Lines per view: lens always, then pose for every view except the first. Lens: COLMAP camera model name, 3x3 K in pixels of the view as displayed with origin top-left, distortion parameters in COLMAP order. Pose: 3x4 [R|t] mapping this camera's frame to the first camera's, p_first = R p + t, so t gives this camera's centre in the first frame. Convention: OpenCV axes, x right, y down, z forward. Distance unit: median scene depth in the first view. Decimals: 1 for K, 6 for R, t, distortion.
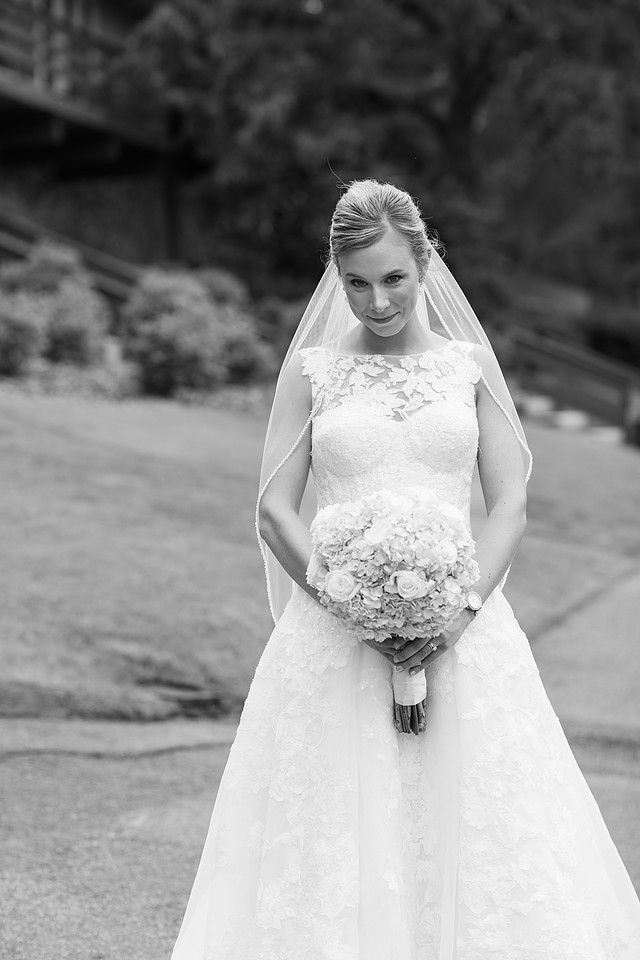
lens RADIAL K [[2186.9, 0, 321.9], [0, 2186.9, 484.5], [0, 0, 1]] dist [0.005078, 0.000000]
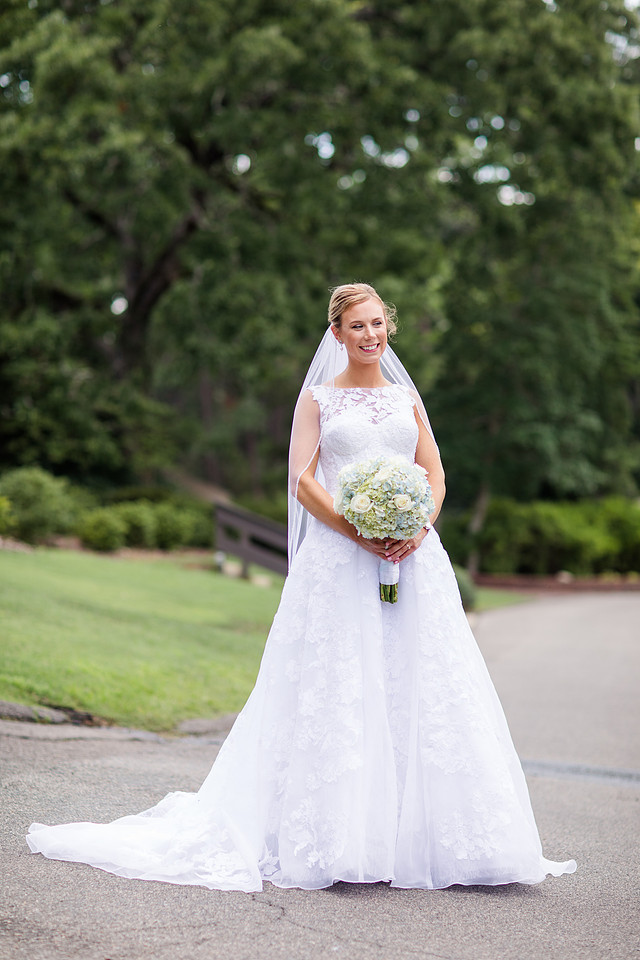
lens RADIAL K [[2186.9, 0, 326.1], [0, 2186.9, 484.1], [0, 0, 1]] dist [0.005078, 0.000000]
pose [[0.983540, 0.025301, 0.178913, -0.306819], [-0.007601, 0.995065, -0.098931, 0.185907], [-0.180533, 0.095943, 0.978878, -0.653798]]
